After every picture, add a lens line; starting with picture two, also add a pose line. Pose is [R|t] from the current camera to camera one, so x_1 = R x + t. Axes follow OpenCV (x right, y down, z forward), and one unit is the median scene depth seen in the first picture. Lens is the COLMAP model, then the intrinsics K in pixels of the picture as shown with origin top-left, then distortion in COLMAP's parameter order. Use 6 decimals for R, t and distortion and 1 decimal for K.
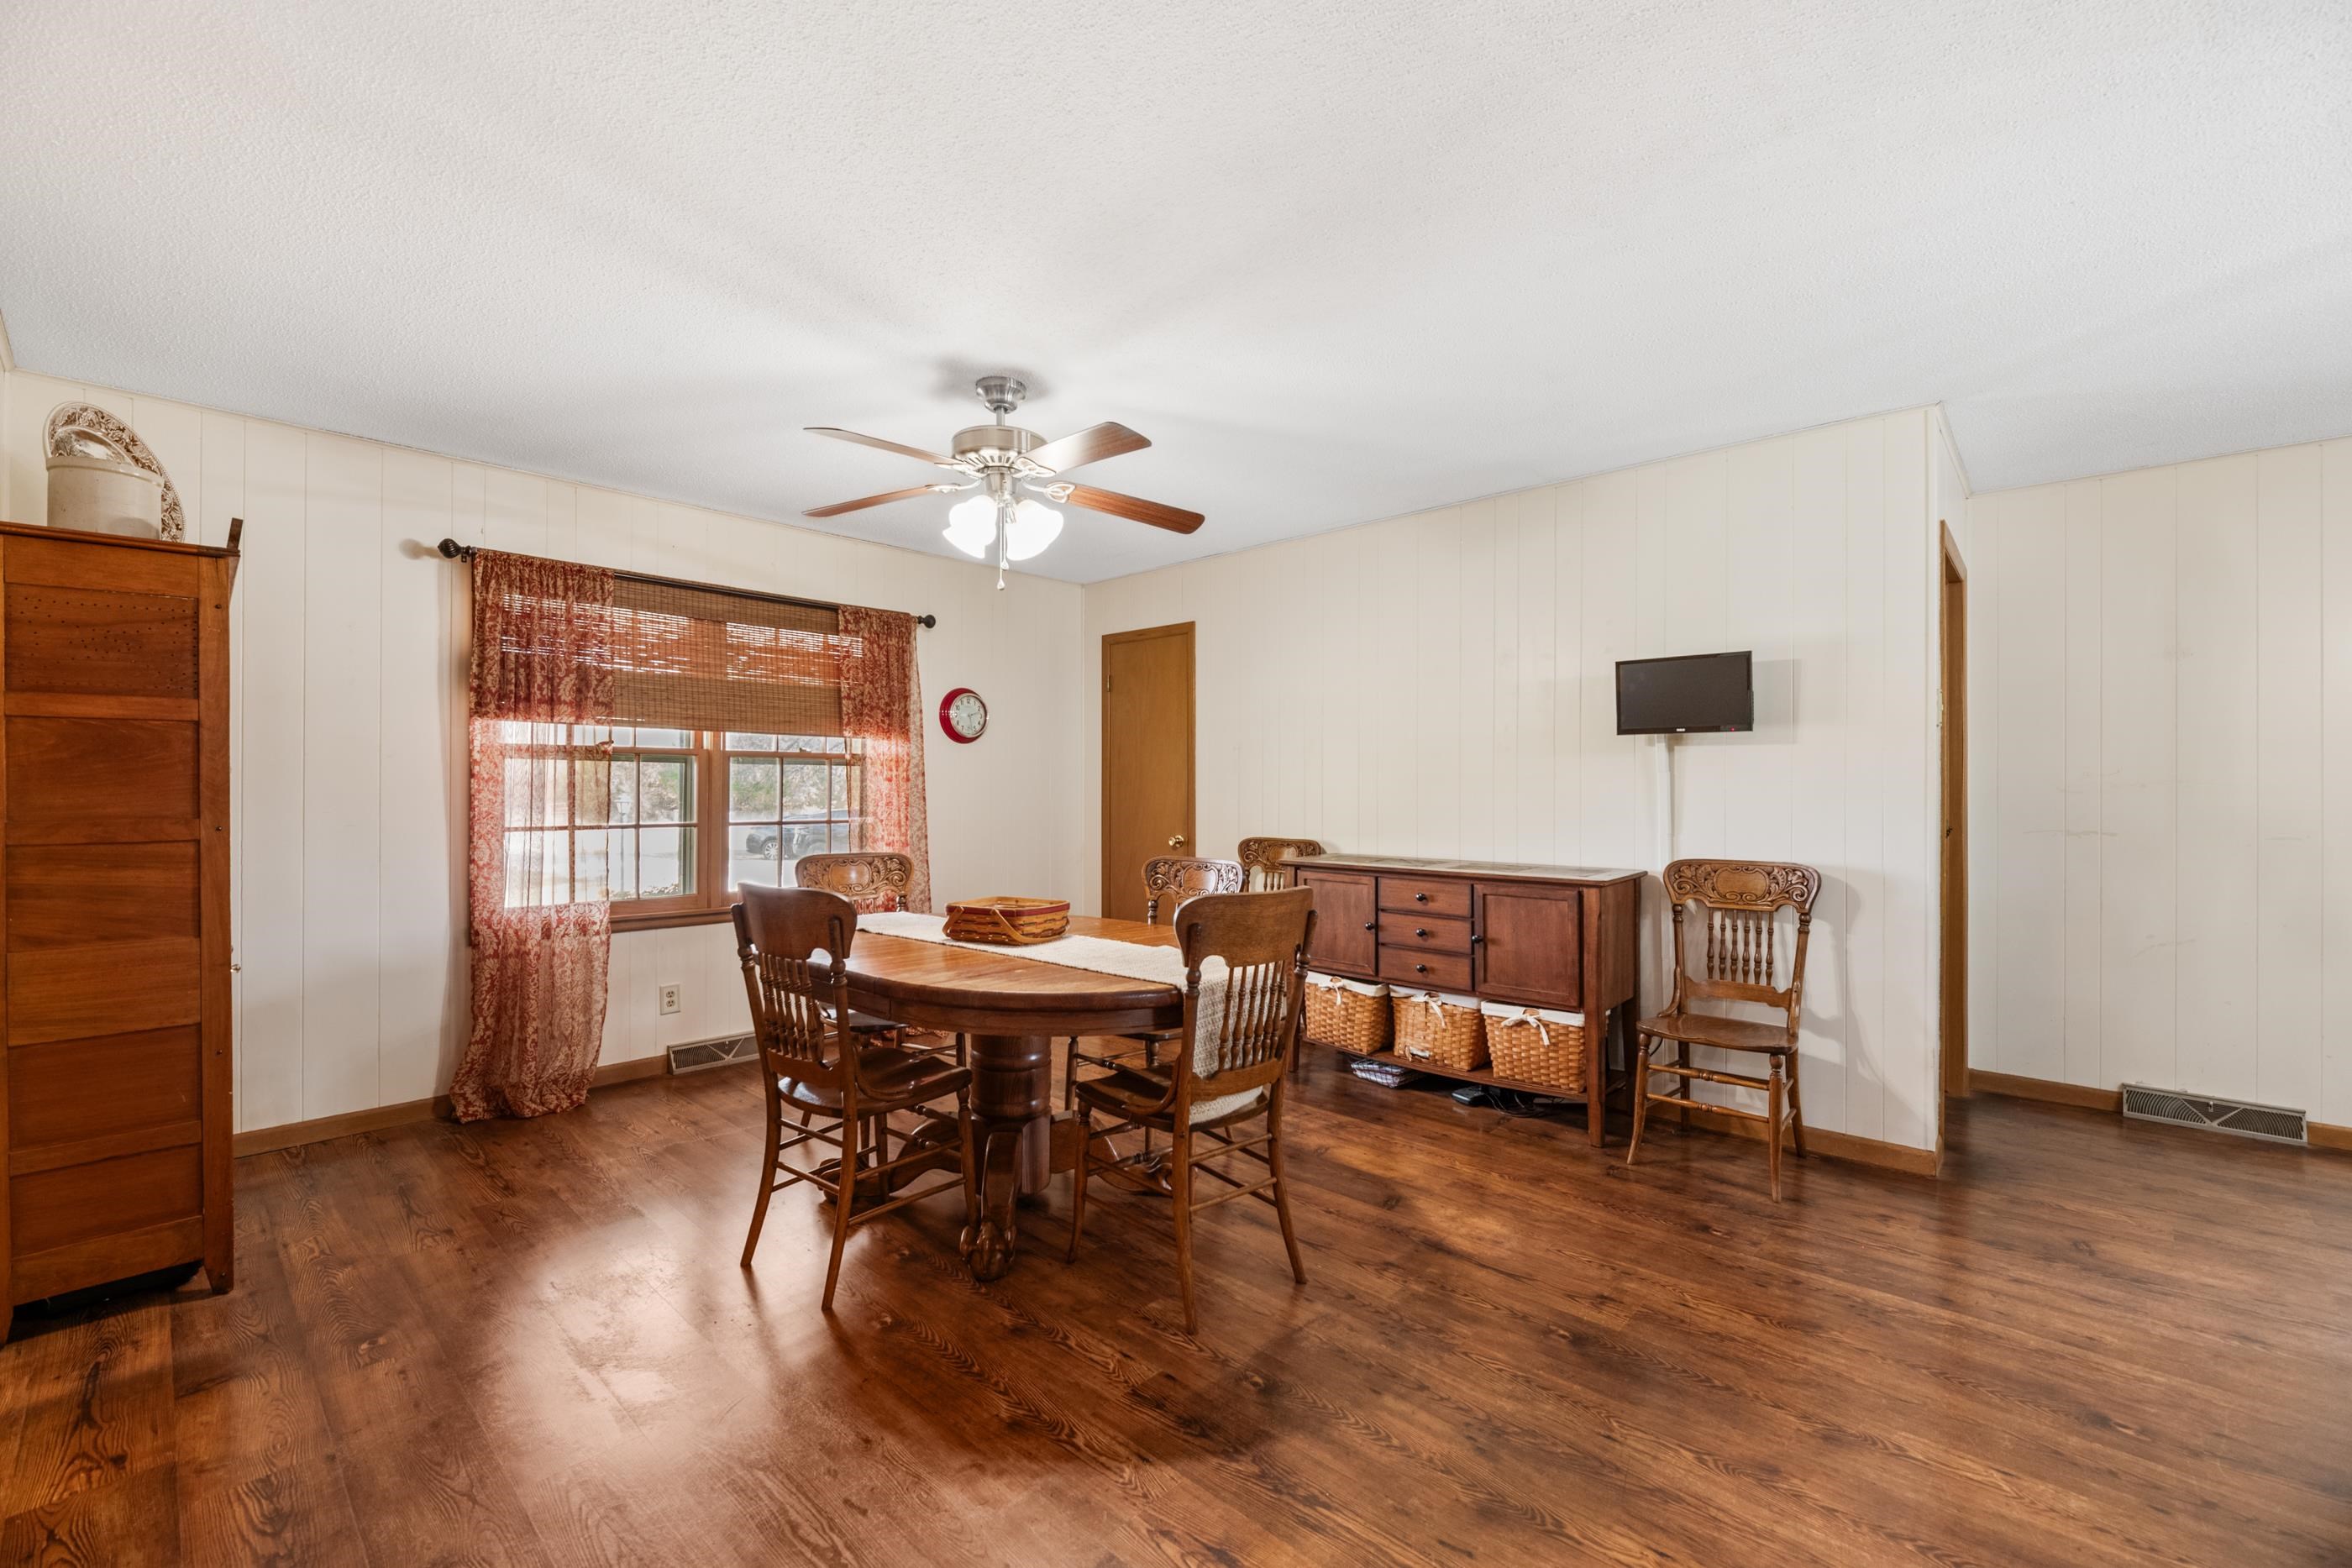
lens RADIAL K [[983.9, 0, 1172.8], [0, 983.9, 781.9], [0, 0, 1]] dist [-0.003628, -0.000494]
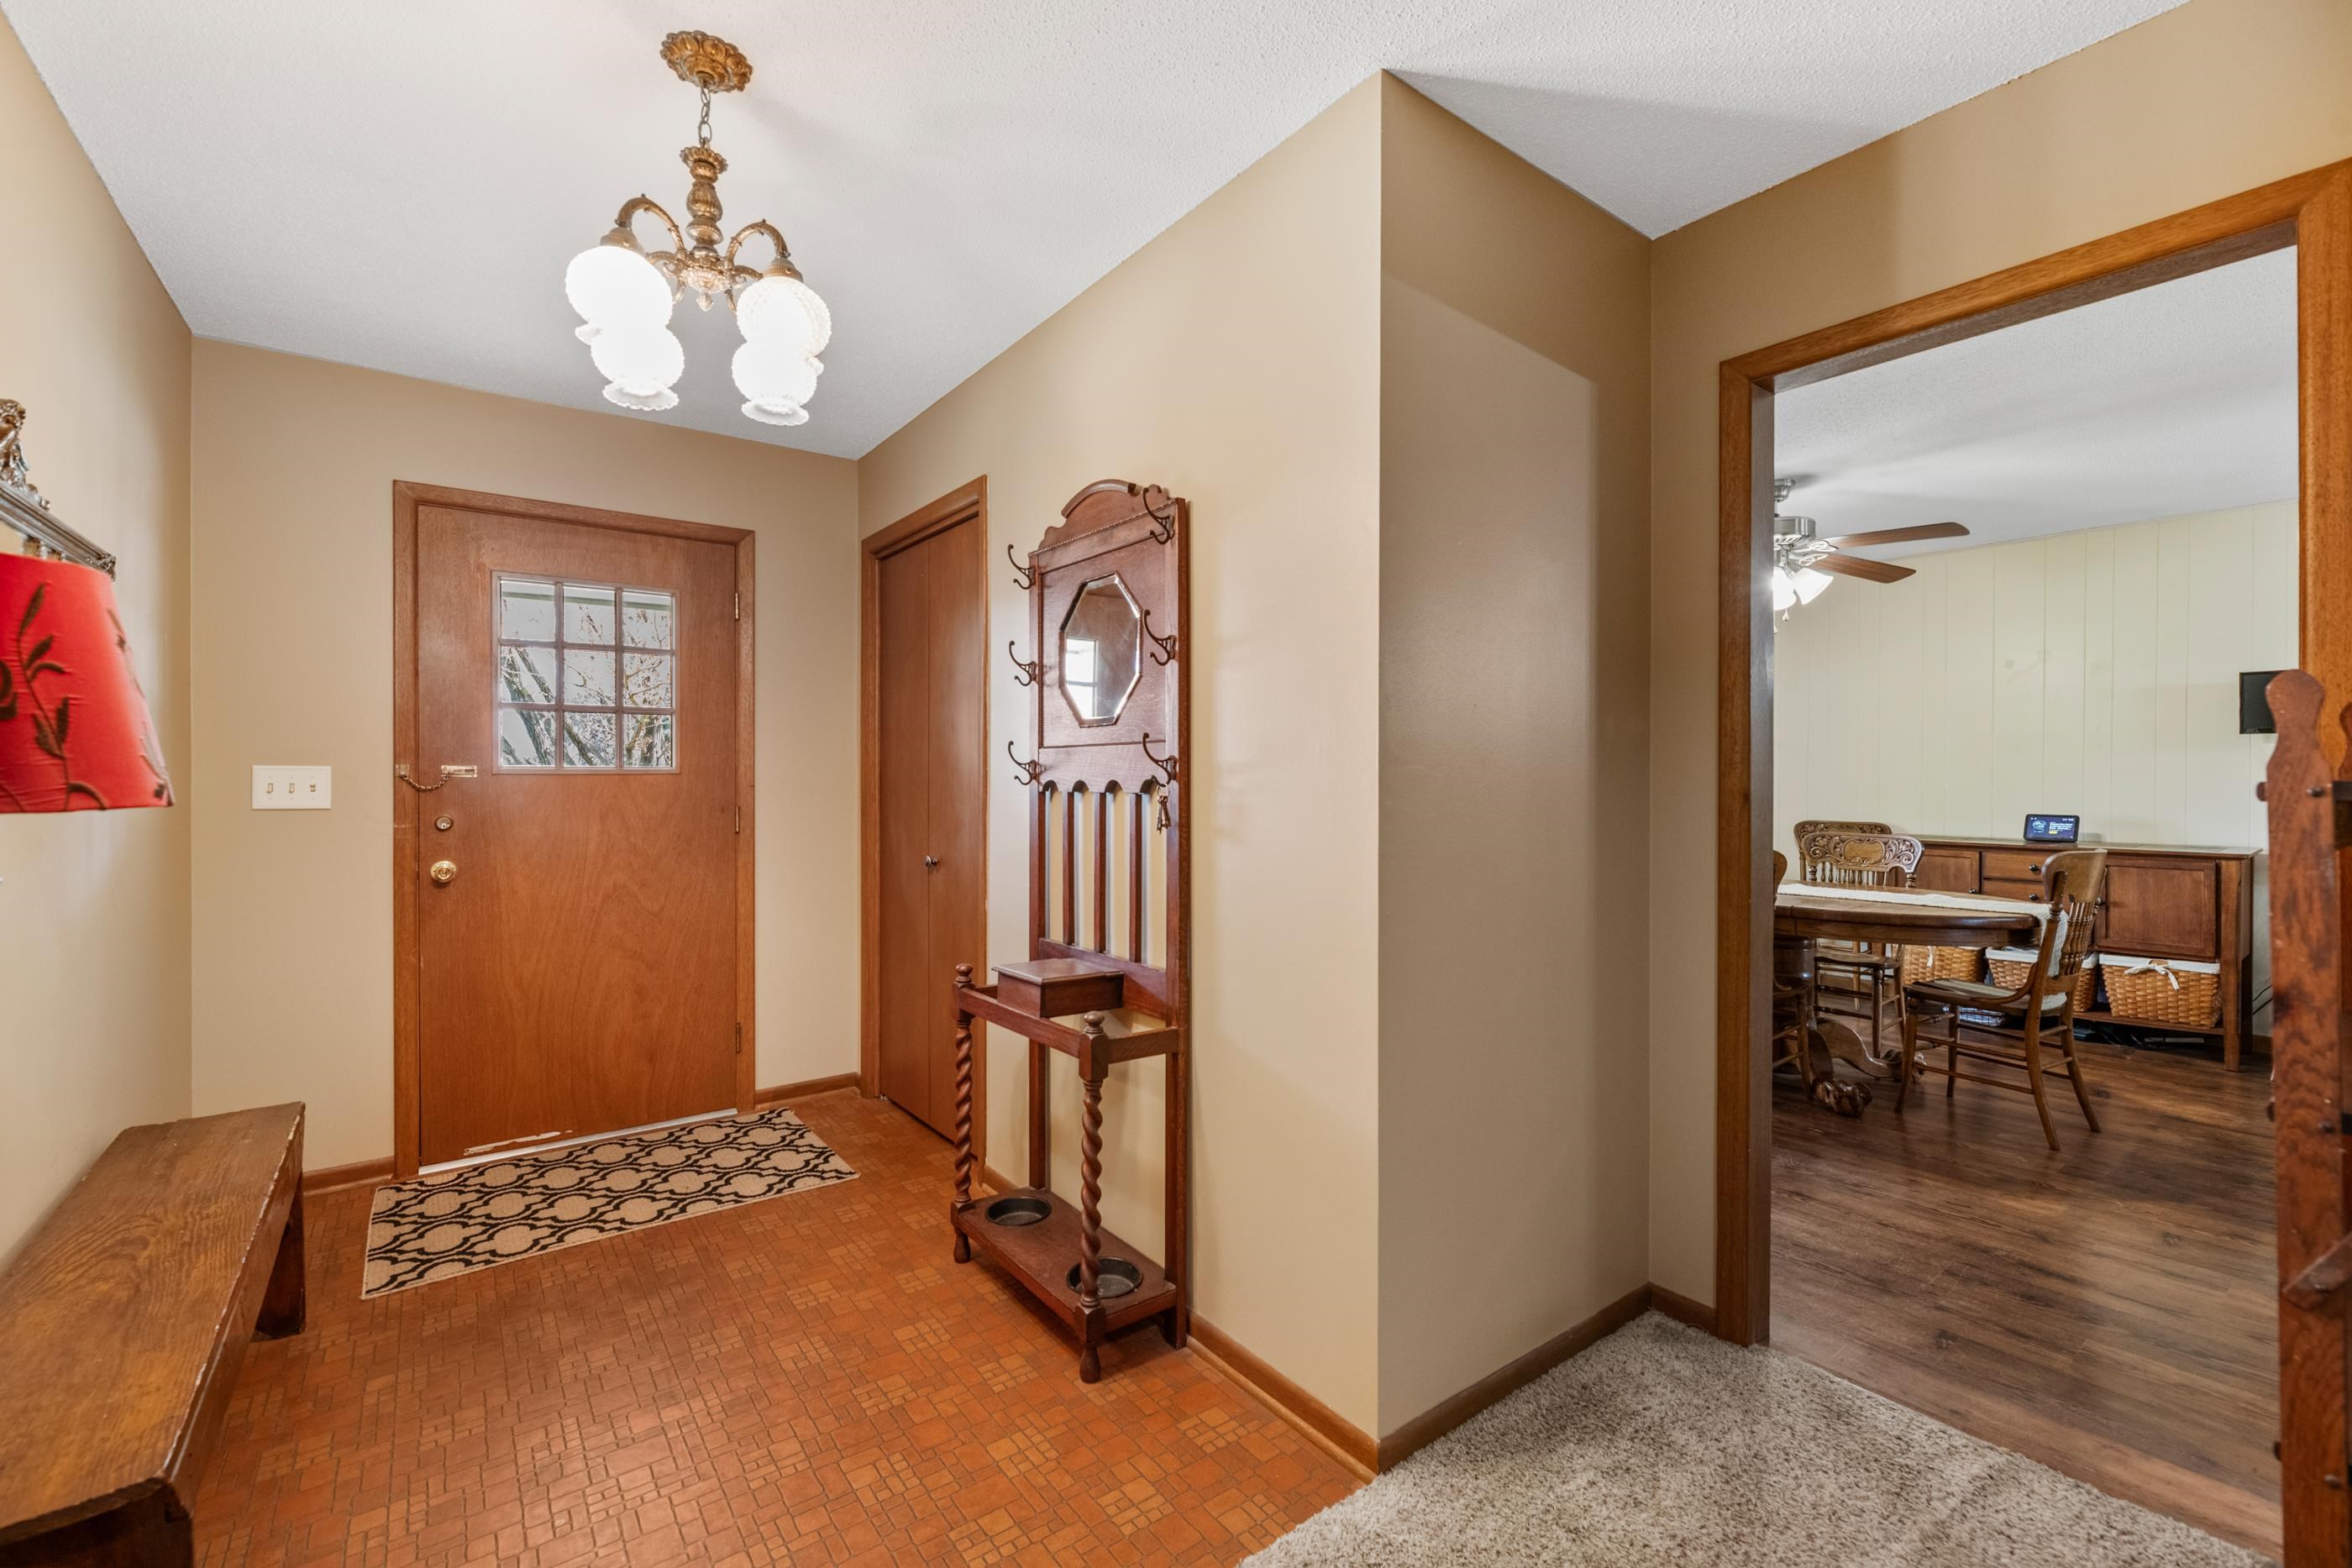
lens RADIAL K [[983.9, 0, 1172.8], [0, 983.9, 781.9], [0, 0, 1]] dist [-0.003628, -0.000494]
pose [[0.983214, -0.001585, -0.182450, -0.621419], [0.003515, 0.999941, 0.010259, -0.006251], [0.182423, -0.010728, 0.983162, -0.418648]]
